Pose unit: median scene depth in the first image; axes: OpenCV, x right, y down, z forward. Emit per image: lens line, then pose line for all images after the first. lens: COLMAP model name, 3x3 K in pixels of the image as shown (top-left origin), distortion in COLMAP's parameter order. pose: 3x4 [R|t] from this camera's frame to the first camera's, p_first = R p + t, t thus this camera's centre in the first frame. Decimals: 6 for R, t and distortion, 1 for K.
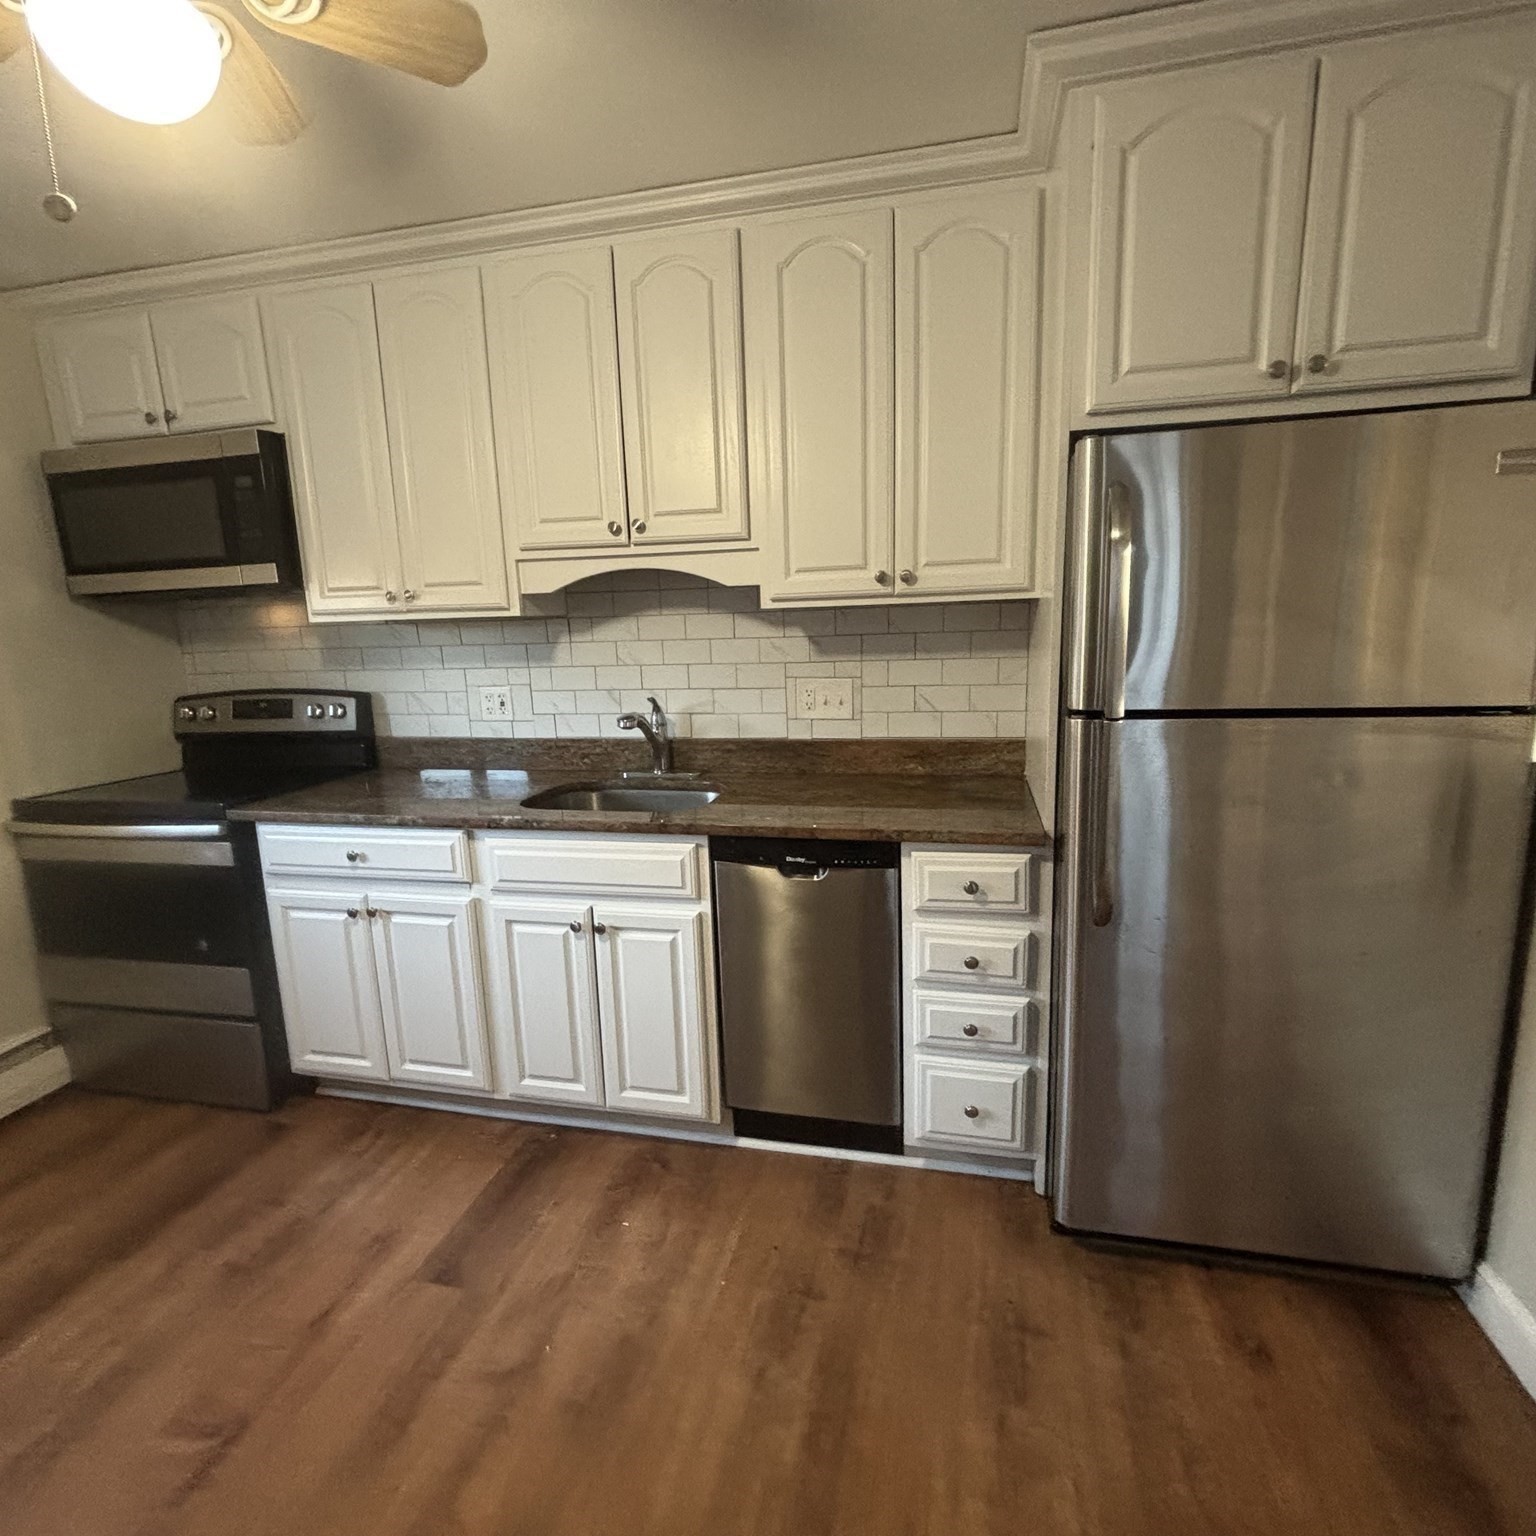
lens RADIAL K [[844.8, 0, 785.1], [0, 844.8, 775.8], [0, 0, 1]] dist [-0.014154, 0.012579]
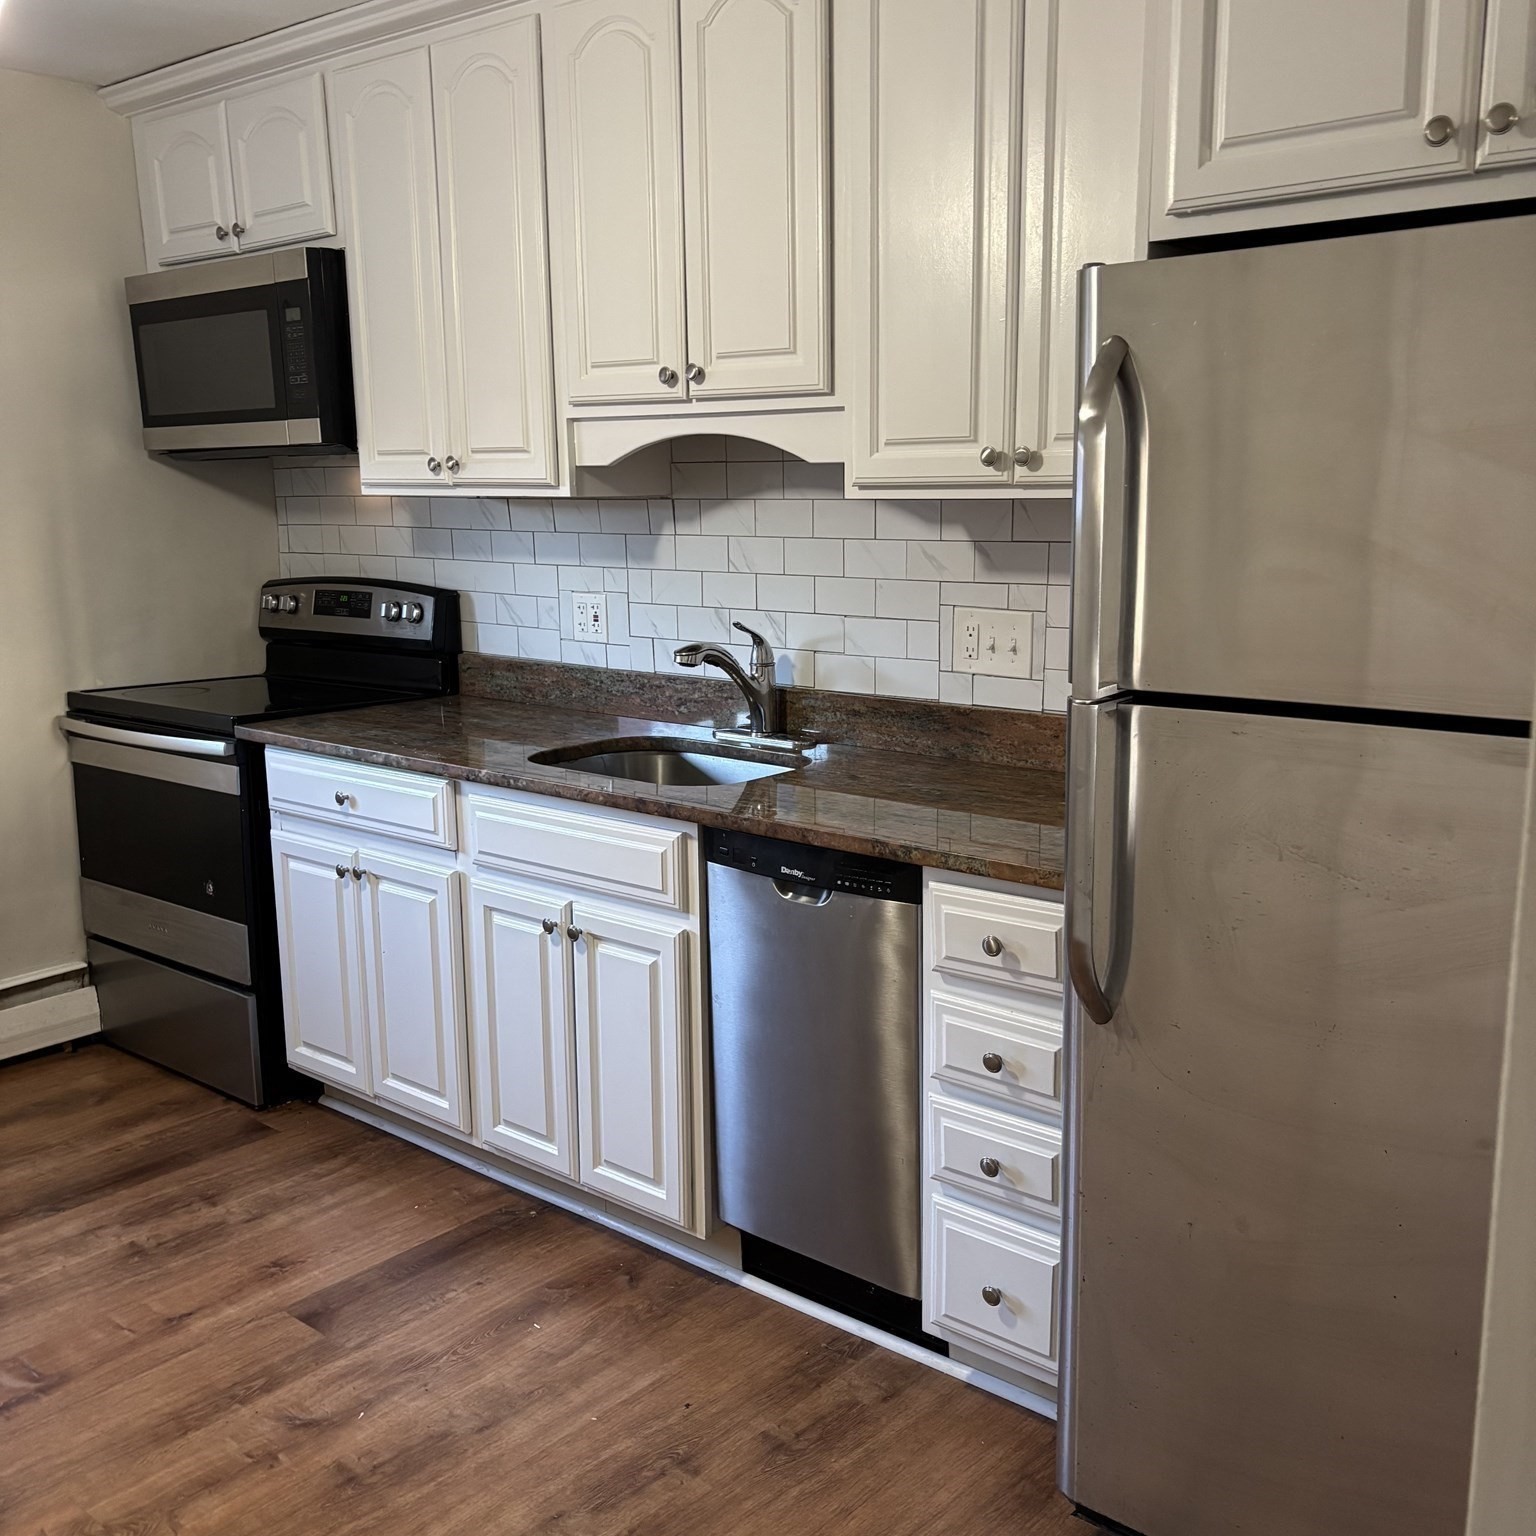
lens RADIAL K [[1562.6, 0, 768.0], [0, 1562.6, 813.5], [0, 0, 1]] dist [0.019909, 0.008646]
pose [[0.890527, 0.119604, -0.438927, 0.469646], [-0.105112, 0.992810, 0.057275, -0.015882], [0.442621, -0.004868, 0.896695, -0.128006]]
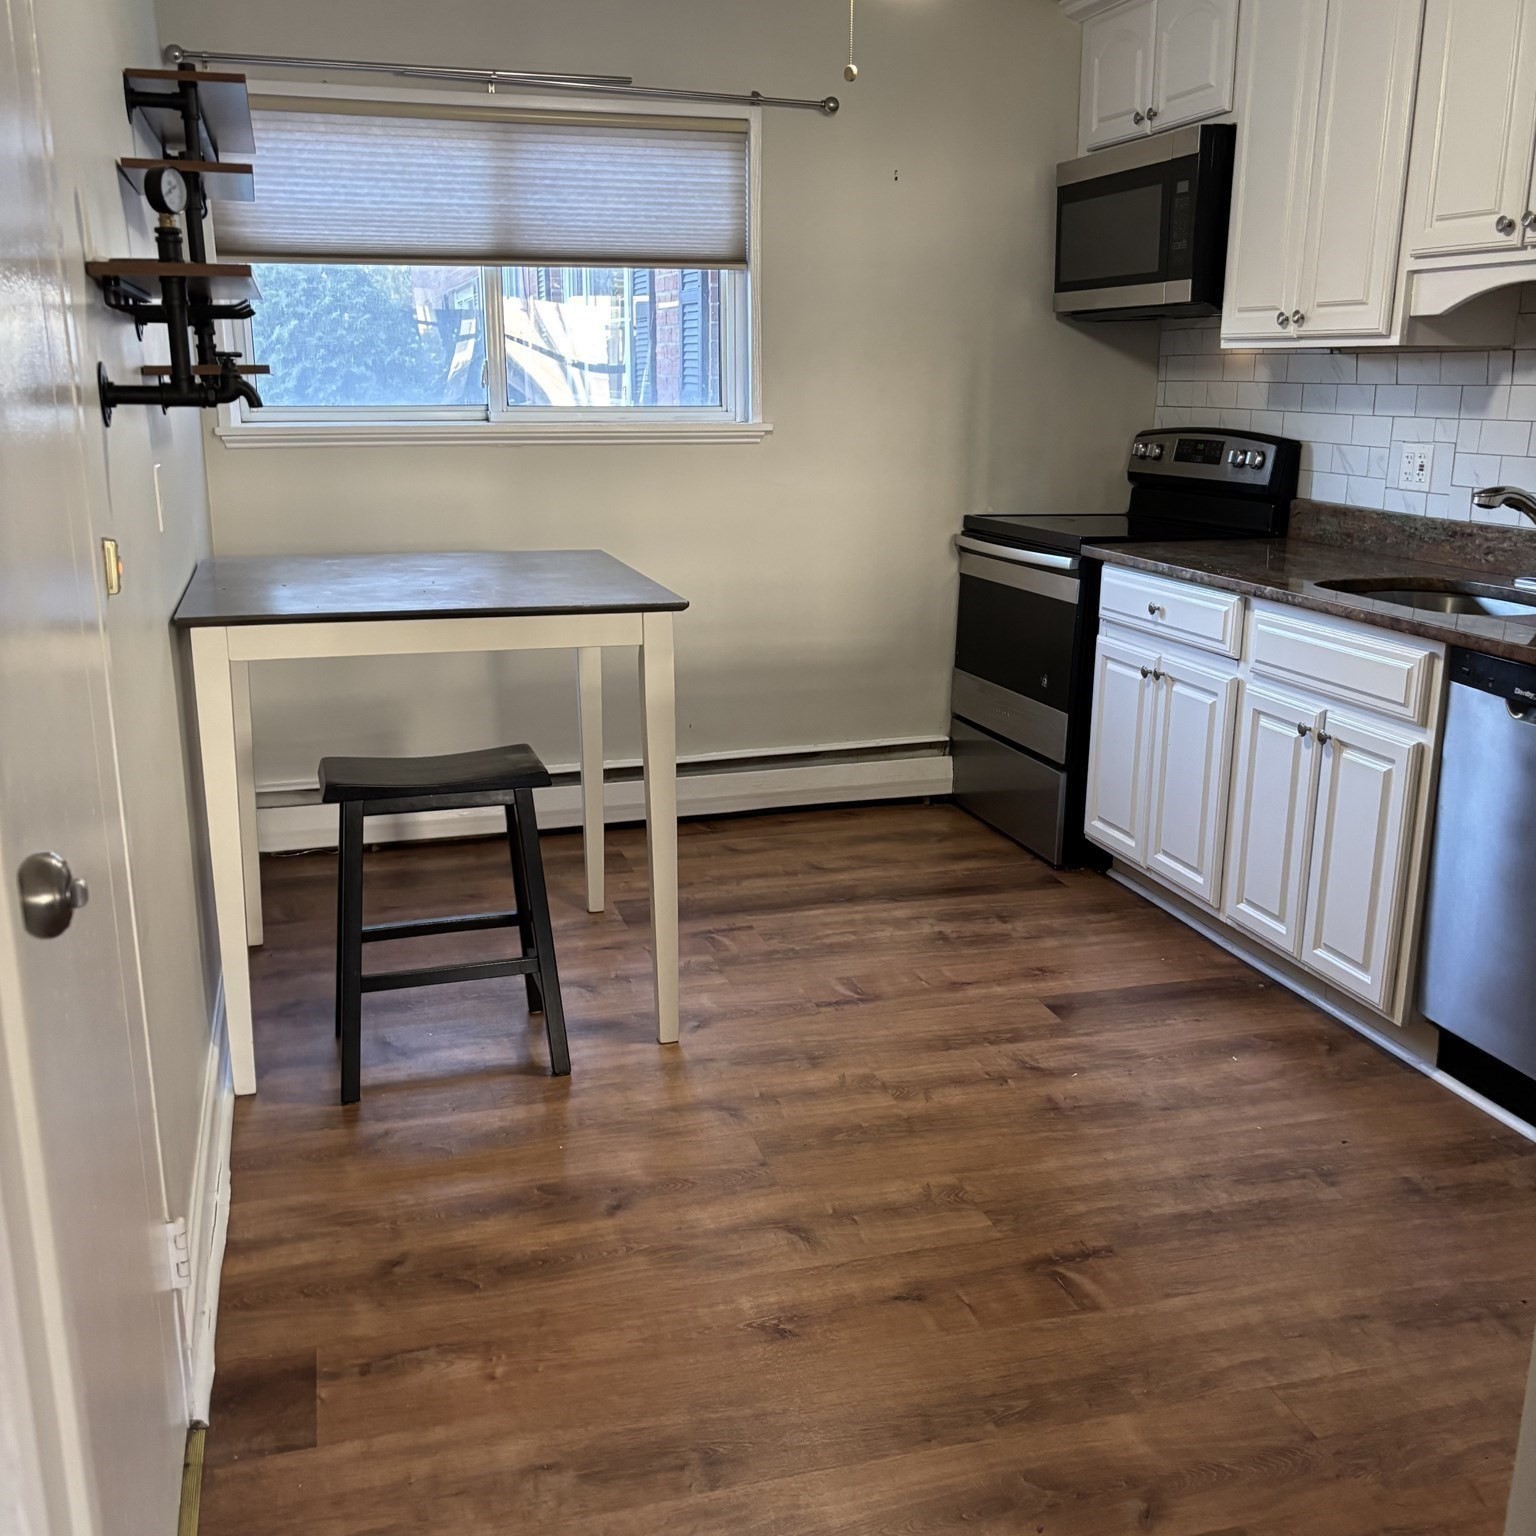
lens RADIAL K [[1562.6, 0, 768.0], [0, 1562.6, 813.5], [0, 0, 1]] dist [0.019909, 0.008646]
pose [[0.501840, 0.271086, -0.821382, 0.724784], [-0.180730, 0.961521, 0.206916, 0.031113], [0.845868, 0.044610, 0.531523, -0.251932]]
